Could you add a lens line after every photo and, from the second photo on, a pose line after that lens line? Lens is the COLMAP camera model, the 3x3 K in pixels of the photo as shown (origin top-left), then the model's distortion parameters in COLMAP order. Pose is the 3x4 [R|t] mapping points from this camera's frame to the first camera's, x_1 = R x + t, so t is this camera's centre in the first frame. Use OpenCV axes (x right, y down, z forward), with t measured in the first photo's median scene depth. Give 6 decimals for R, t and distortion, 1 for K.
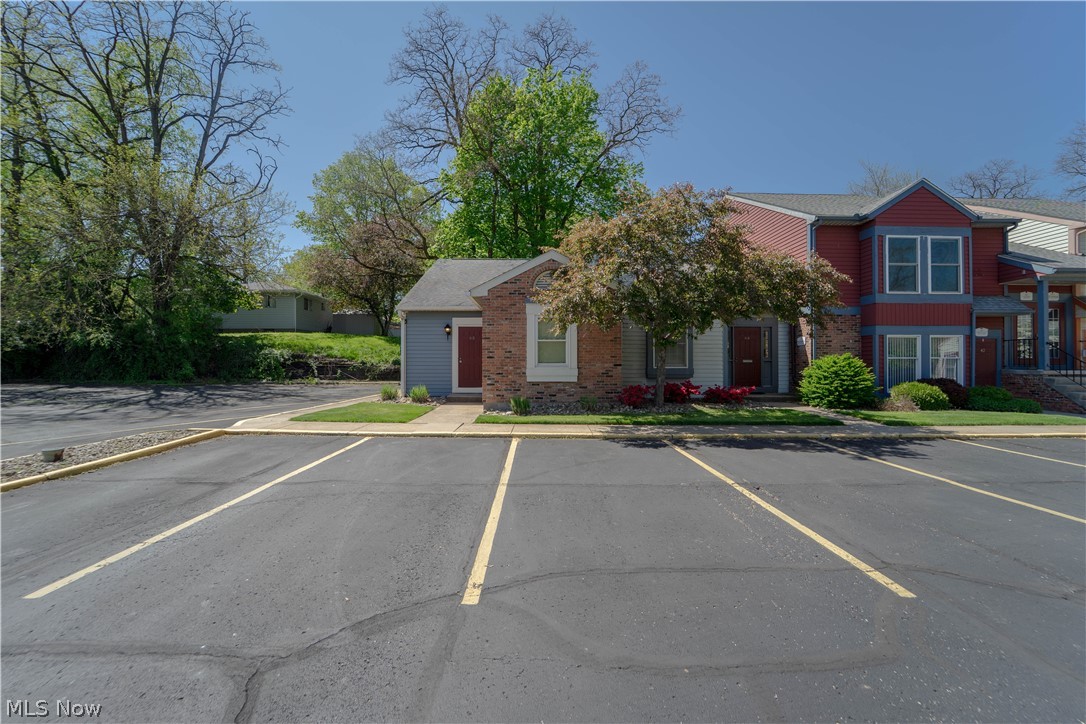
lens RADIAL K [[443.8, 0, 542.5], [0, 443.8, 363.0], [0, 0, 1]] dist [-0.021581, -0.000215]
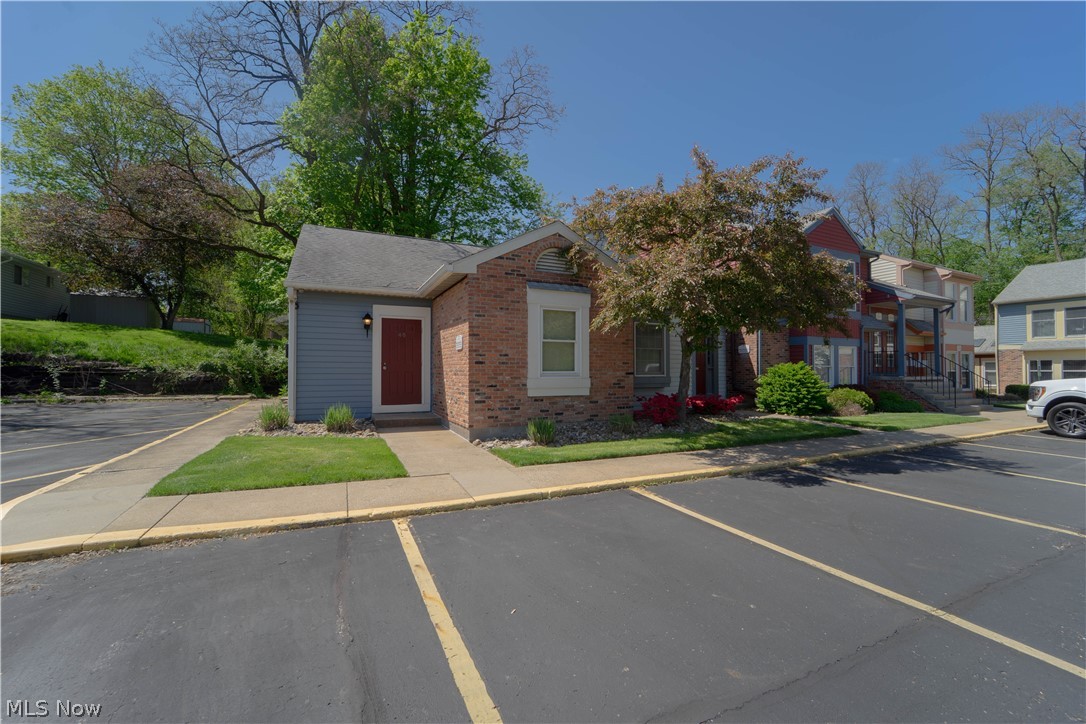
lens RADIAL K [[443.8, 0, 544.2], [0, 443.8, 364.5], [0, 0, 1]] dist [-0.021581, -0.000215]
pose [[0.903348, 0.006440, 0.428860, -0.259122], [-0.003033, 0.999958, -0.008629, -0.003347], [-0.428897, 0.006494, 0.903330, 0.265447]]
